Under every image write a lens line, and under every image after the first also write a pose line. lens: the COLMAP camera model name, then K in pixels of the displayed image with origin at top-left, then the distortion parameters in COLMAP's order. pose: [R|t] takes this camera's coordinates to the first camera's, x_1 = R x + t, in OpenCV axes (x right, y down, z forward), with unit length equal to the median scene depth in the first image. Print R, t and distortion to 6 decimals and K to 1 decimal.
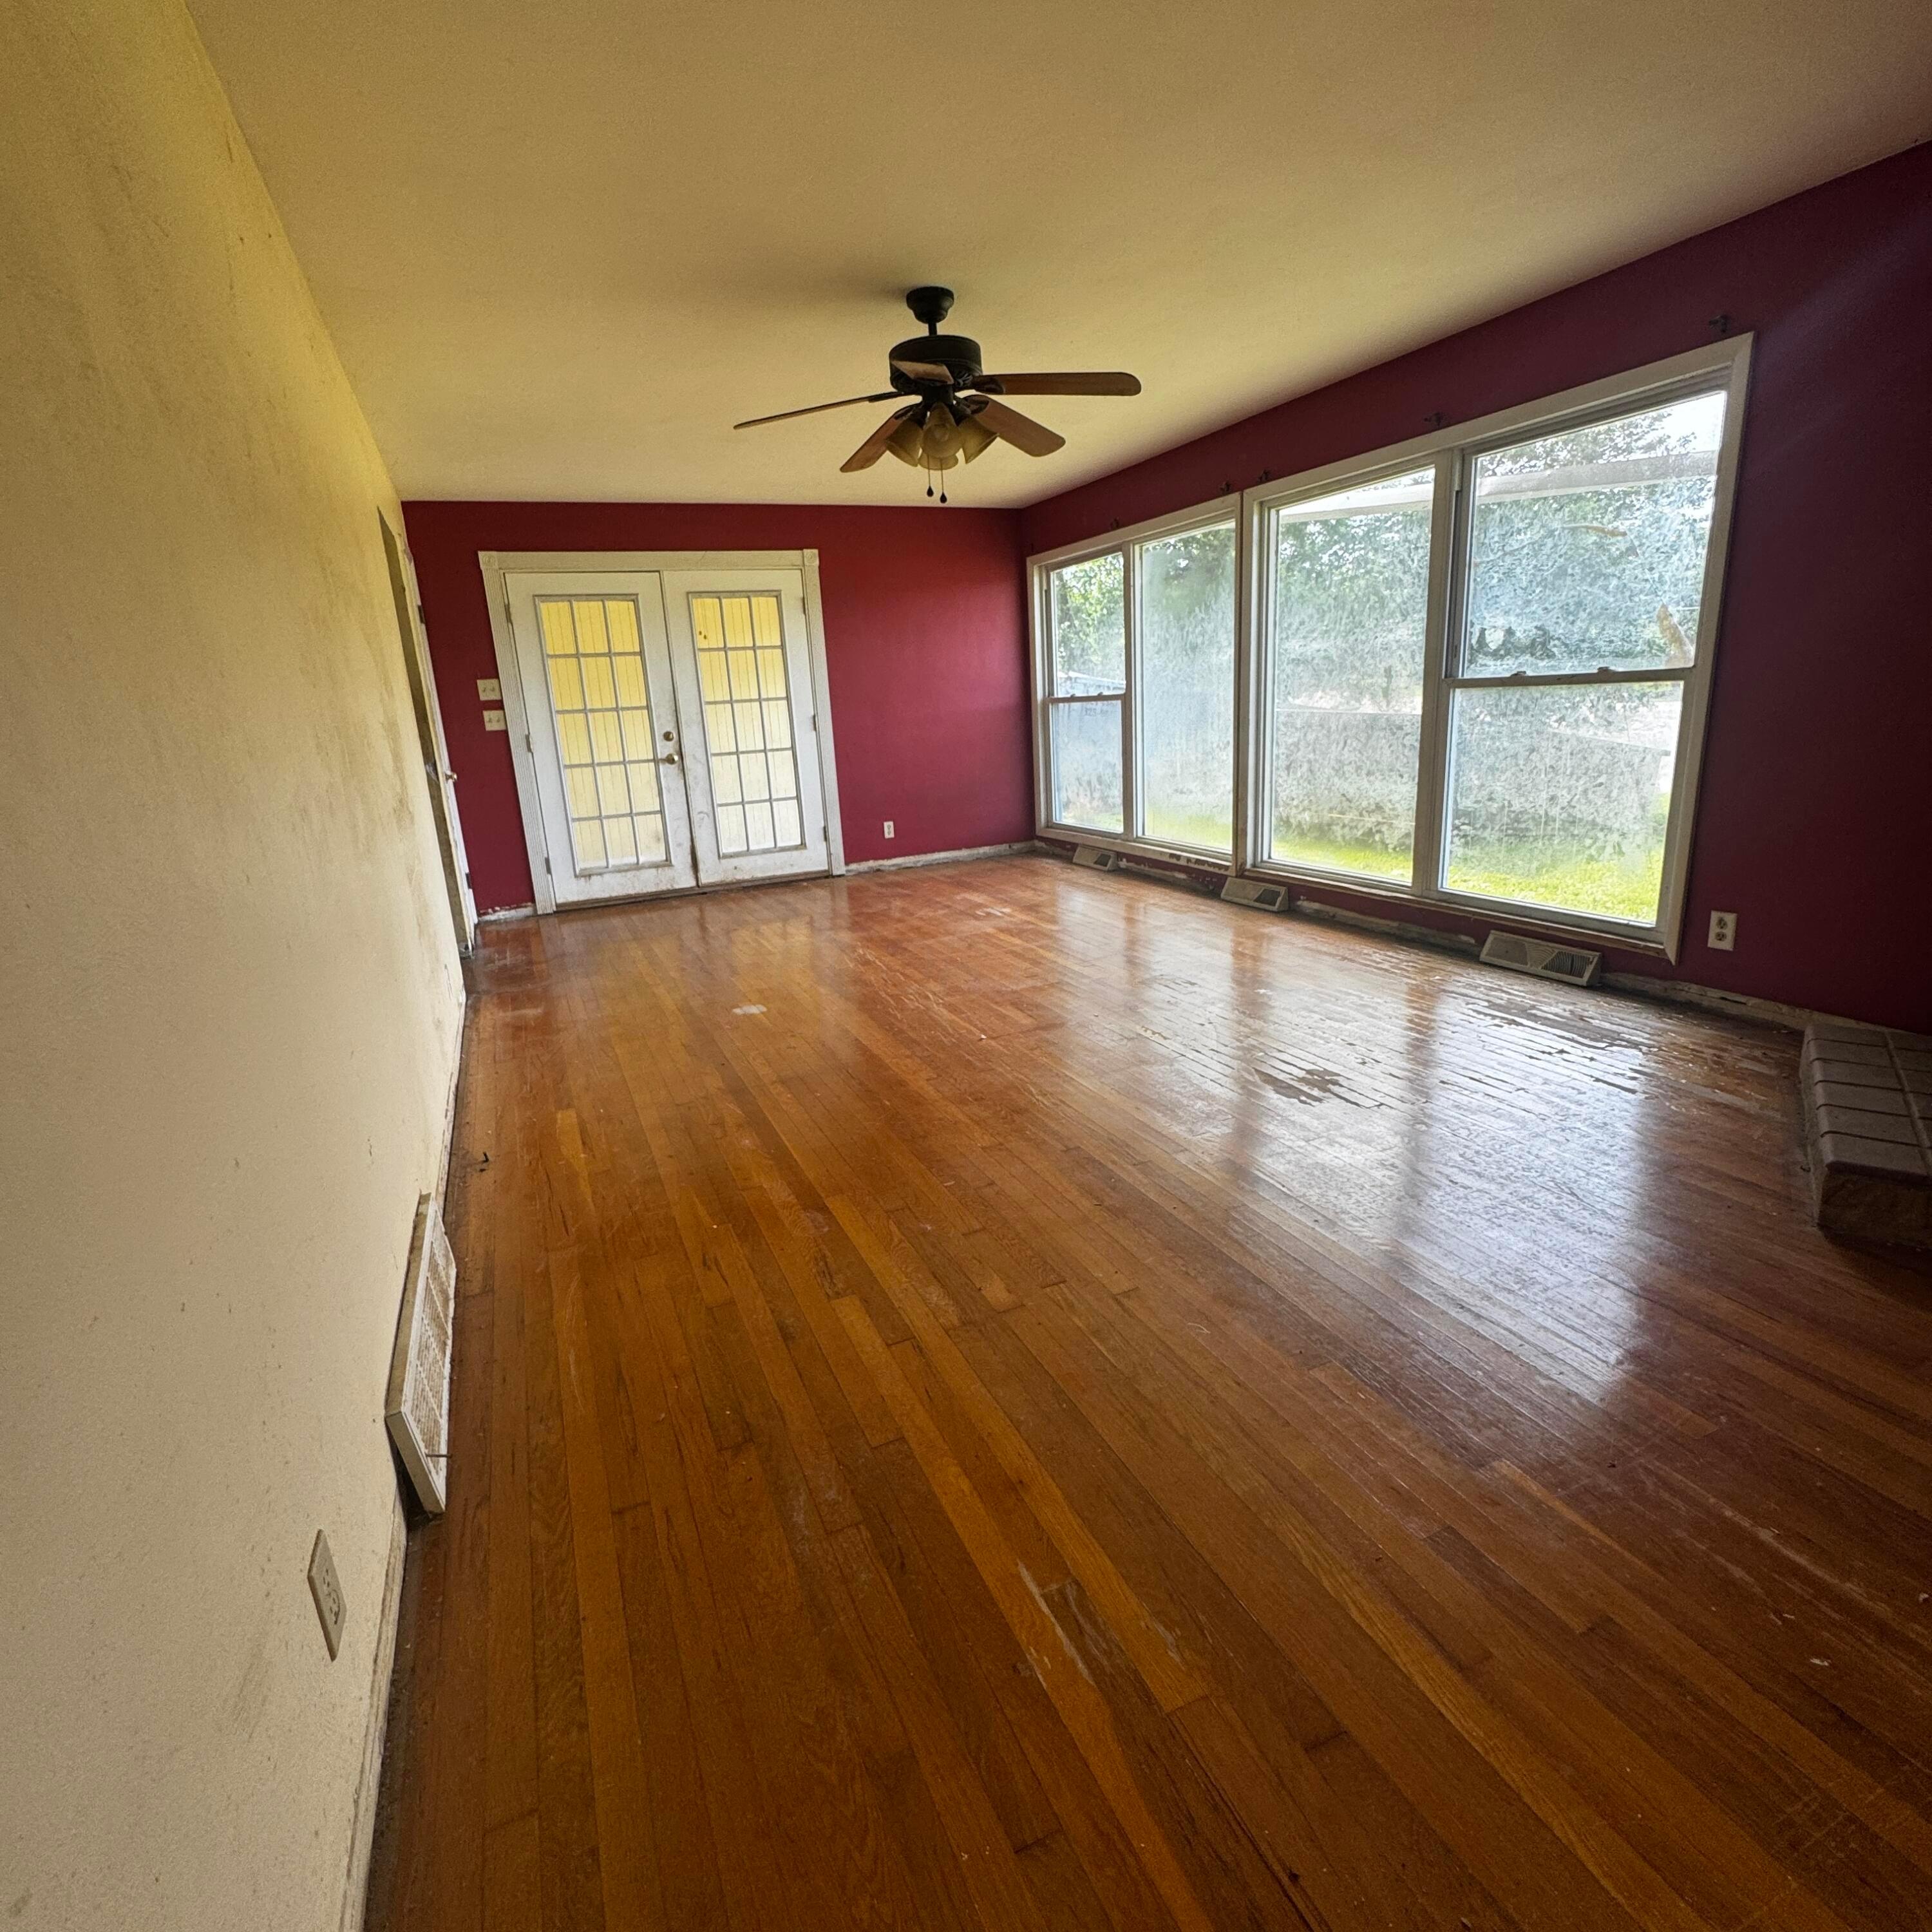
lens RADIAL K [[1032.6, 0, 975.7], [0, 1032.6, 966.2], [0, 0, 1]] dist [-0.023534, -0.000464]
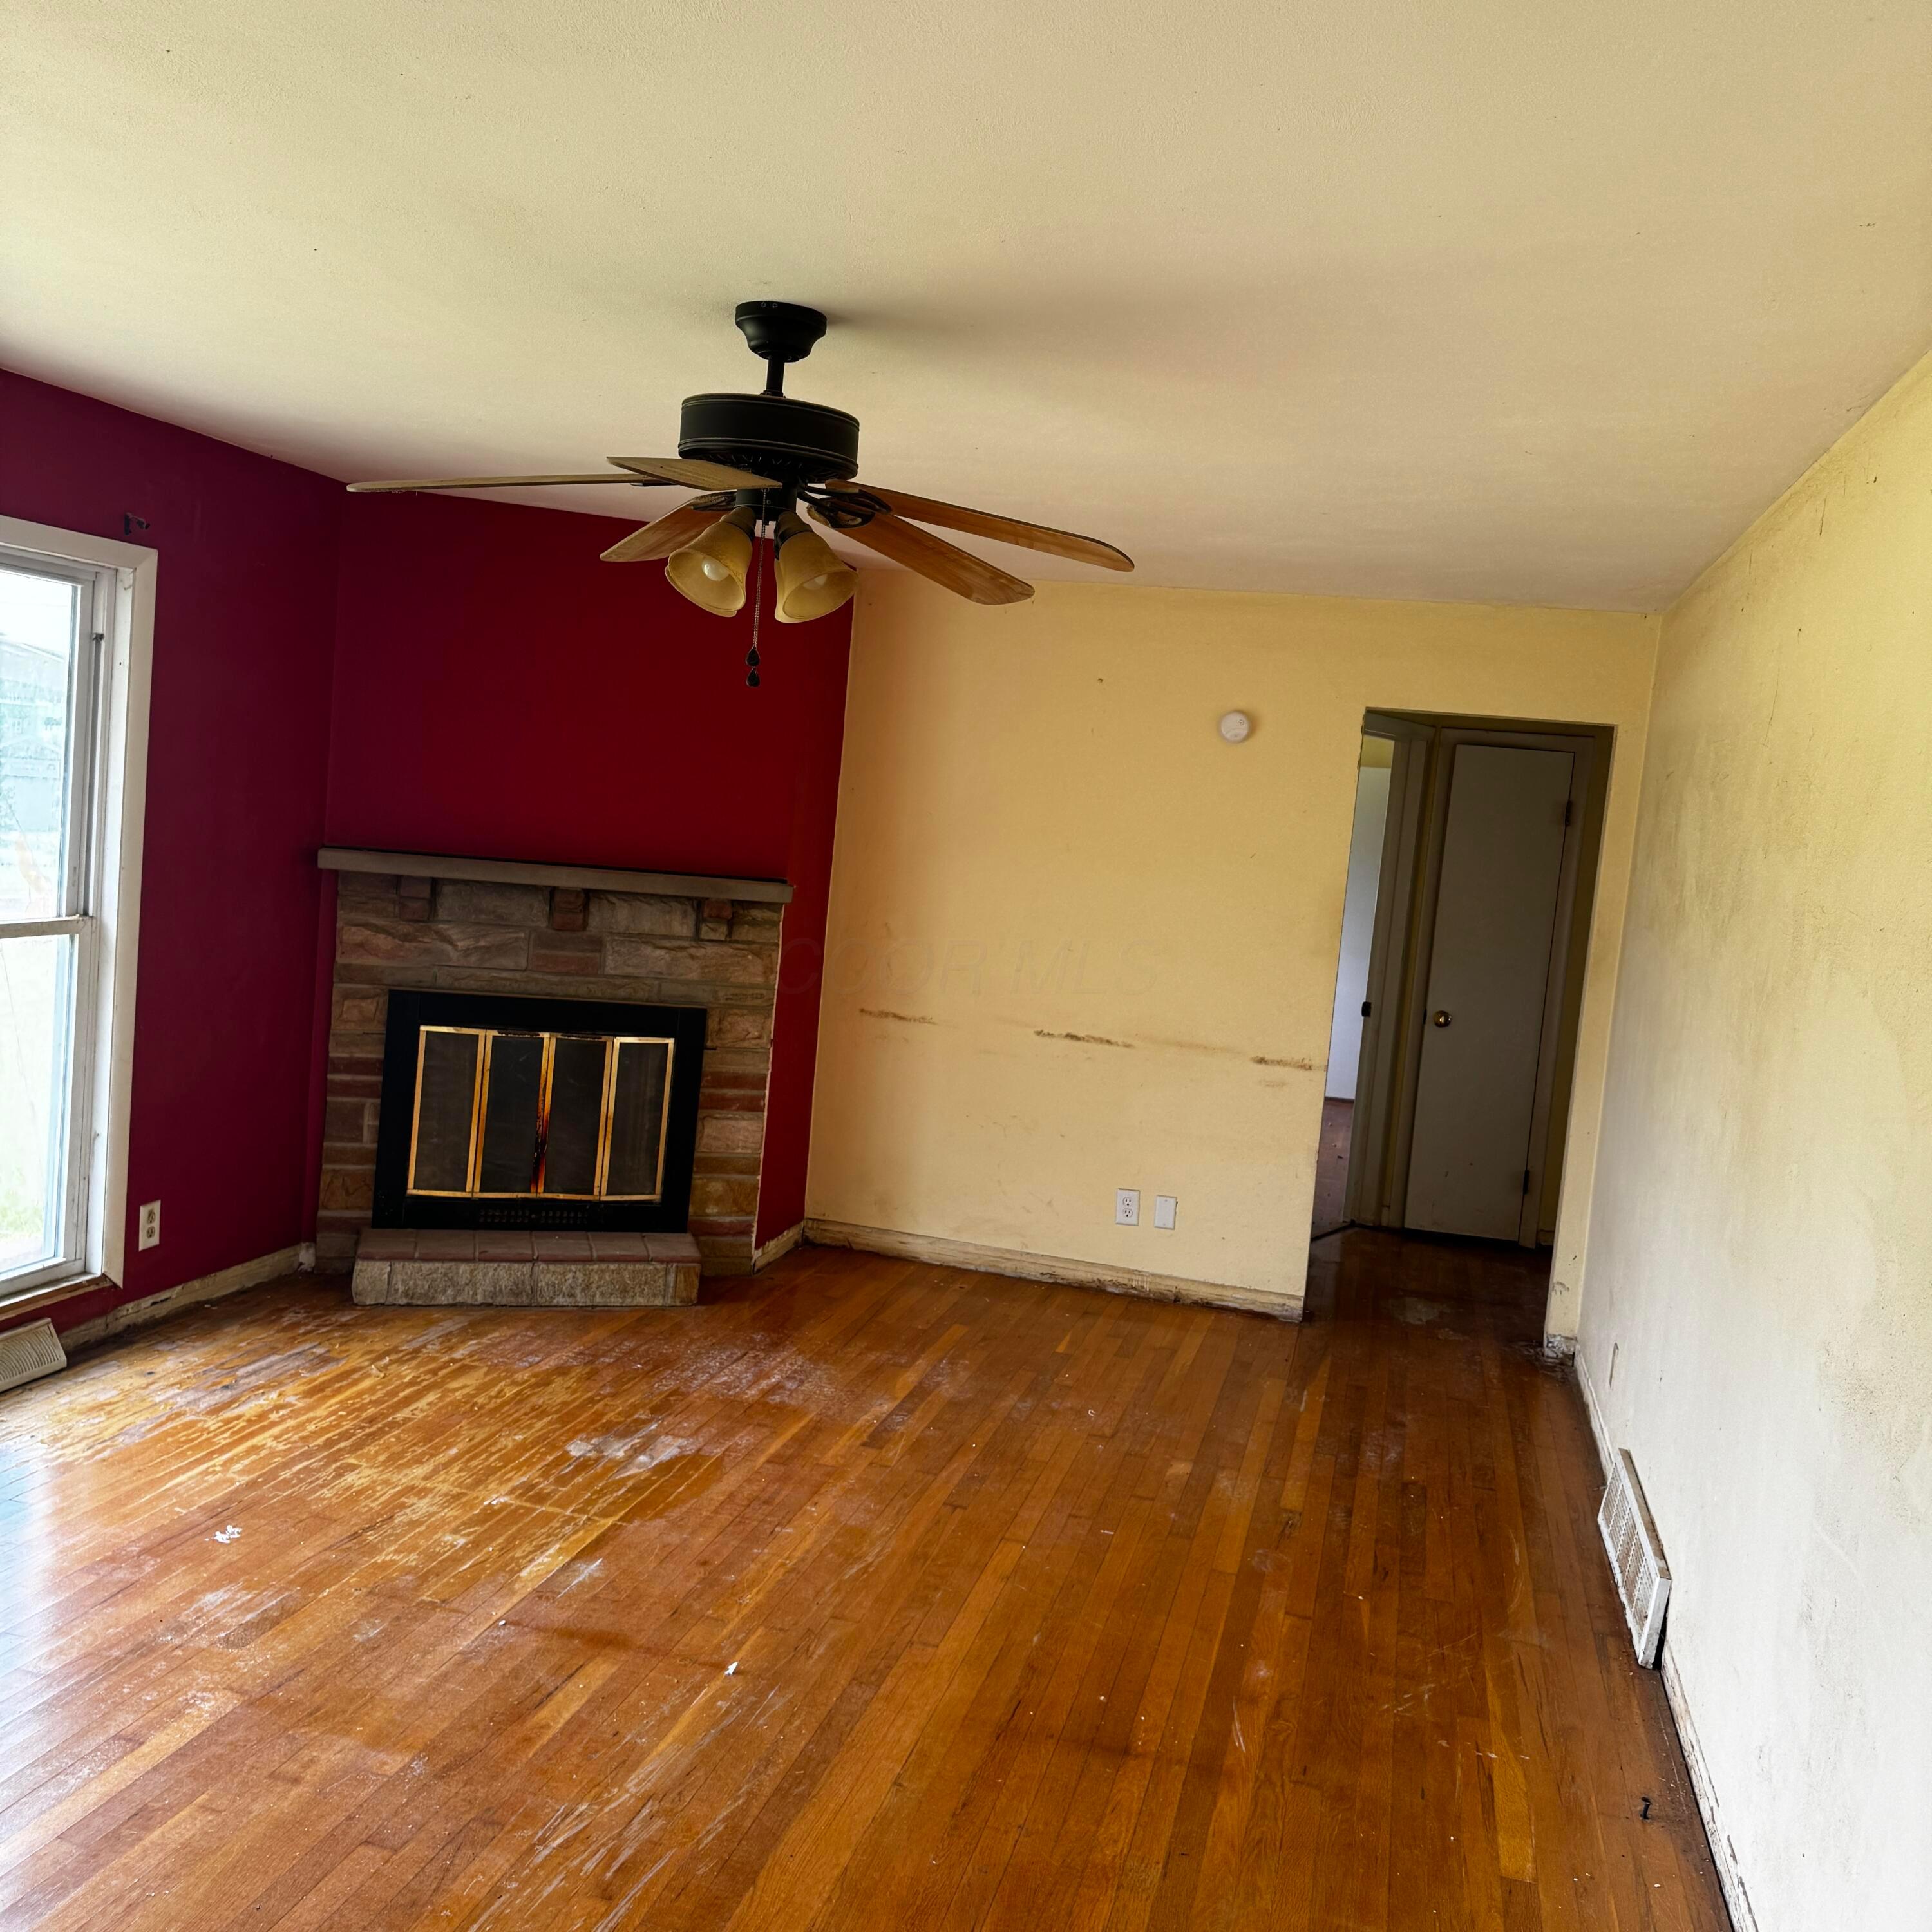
lens RADIAL K [[1763.4, 0, 942.7], [0, 1763.4, 904.5], [0, 0, 1]] dist [0.131989, -0.261826]
pose [[-0.774532, -0.044243, 0.630986, -0.691543], [0.118179, 0.969864, 0.213068, -0.534630], [-0.621397, 0.239598, -0.745962, 1.662799]]
